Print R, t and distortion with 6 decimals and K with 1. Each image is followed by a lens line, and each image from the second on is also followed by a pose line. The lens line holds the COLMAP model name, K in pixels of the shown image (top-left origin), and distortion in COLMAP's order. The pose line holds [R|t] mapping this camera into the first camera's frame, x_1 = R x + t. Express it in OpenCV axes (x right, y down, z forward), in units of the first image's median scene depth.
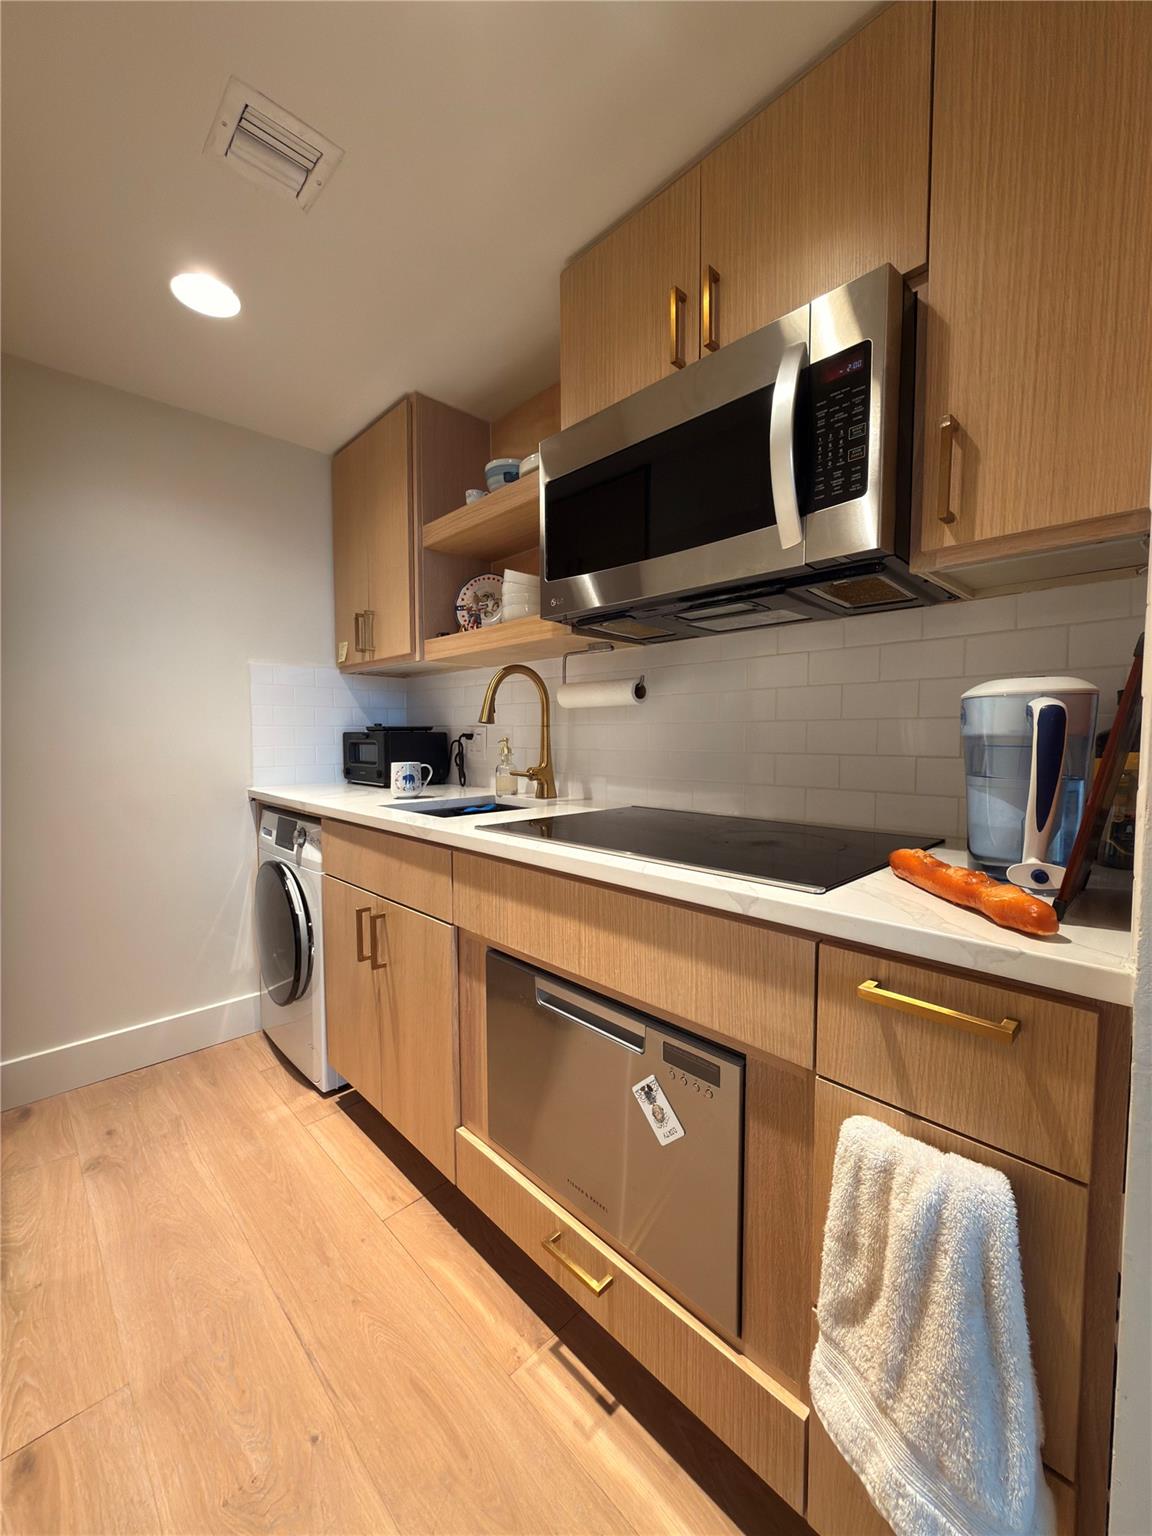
lens RADIAL K [[611.2, 0, 576.0], [0, 611.2, 768.0], [0, 0, 1]] dist [0.001312, 0.000467]
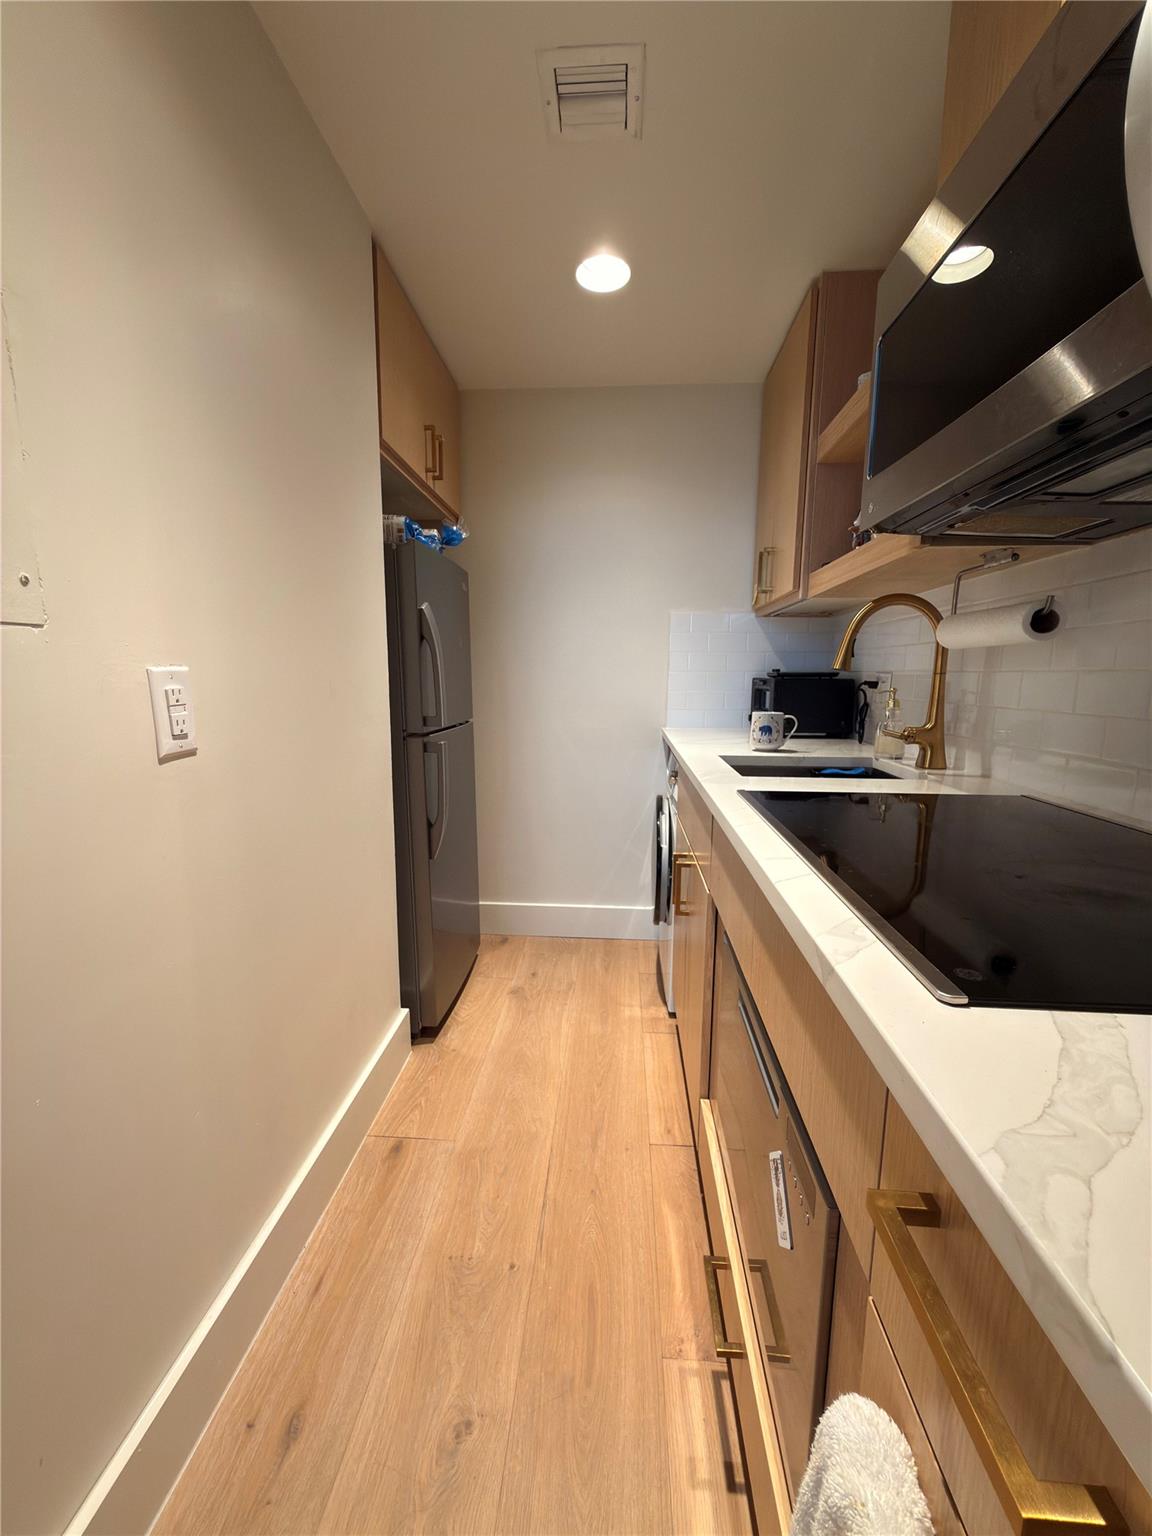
lens RADIAL K [[611.2, 0, 576.0], [0, 611.2, 768.0], [0, 0, 1]] dist [0.001312, 0.000467]
pose [[0.669497, 0.119083, -0.733207, 0.243519], [-0.048814, 0.991986, 0.116540, -0.021410], [0.741209, -0.042232, 0.669945, 0.178986]]
